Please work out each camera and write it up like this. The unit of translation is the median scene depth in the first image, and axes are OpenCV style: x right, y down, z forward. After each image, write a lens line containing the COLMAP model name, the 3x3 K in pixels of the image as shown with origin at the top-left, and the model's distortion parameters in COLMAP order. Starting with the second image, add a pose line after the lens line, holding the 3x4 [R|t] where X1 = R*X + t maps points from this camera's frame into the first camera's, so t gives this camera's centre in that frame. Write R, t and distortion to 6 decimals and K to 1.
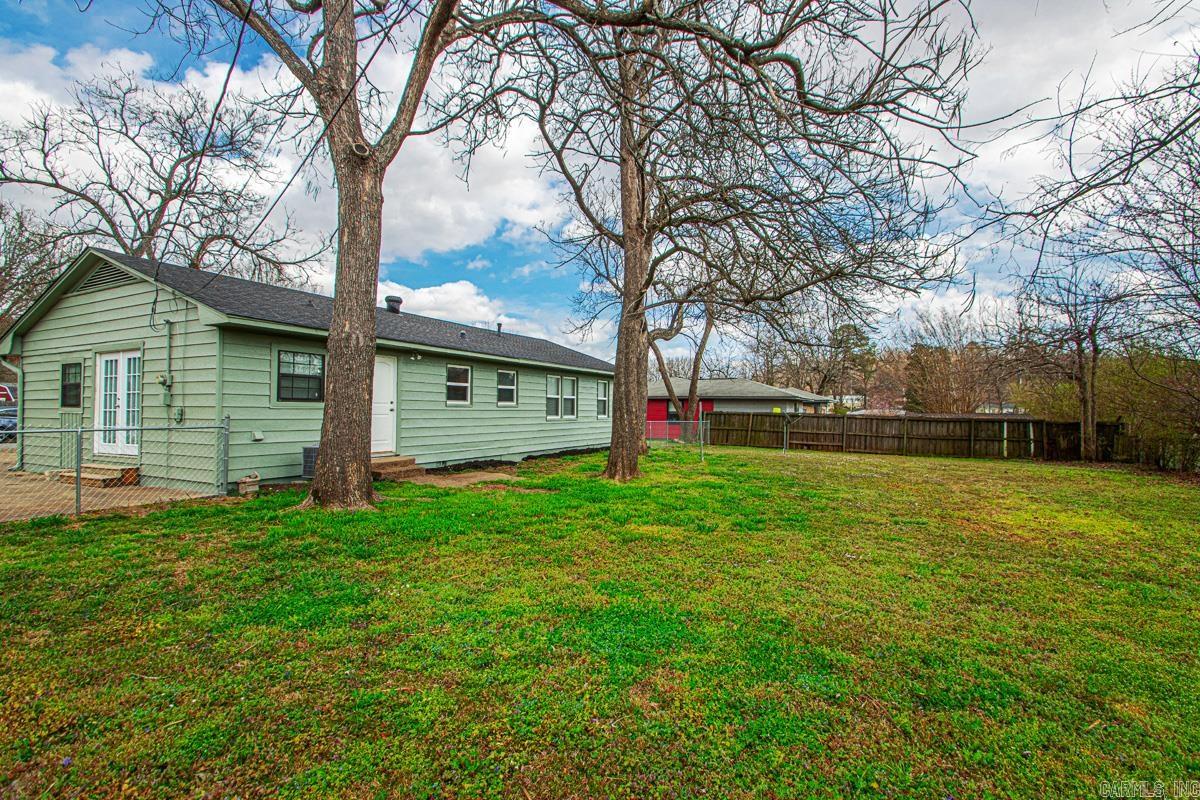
lens RADIAL K [[554.6, 0, 600.0], [0, 554.6, 400.0], [0, 0, 1]] dist [0.001716, 0.000203]
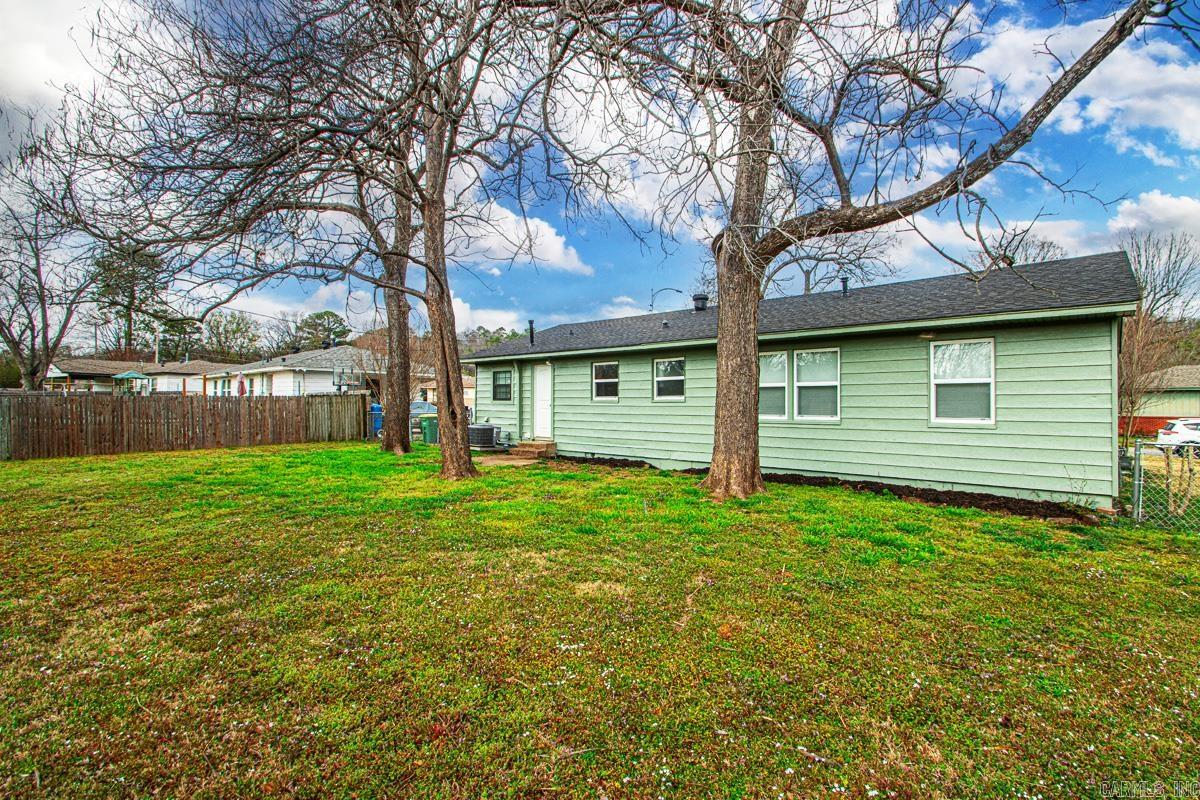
lens RADIAL K [[554.6, 0, 600.0], [0, 554.6, 400.0], [0, 0, 1]] dist [0.001716, 0.000203]
pose [[-0.258812, -0.032259, -0.965389, 0.723343], [-0.000985, 0.999450, -0.033133, 0.040552], [0.965927, -0.007625, -0.258701, 1.227279]]
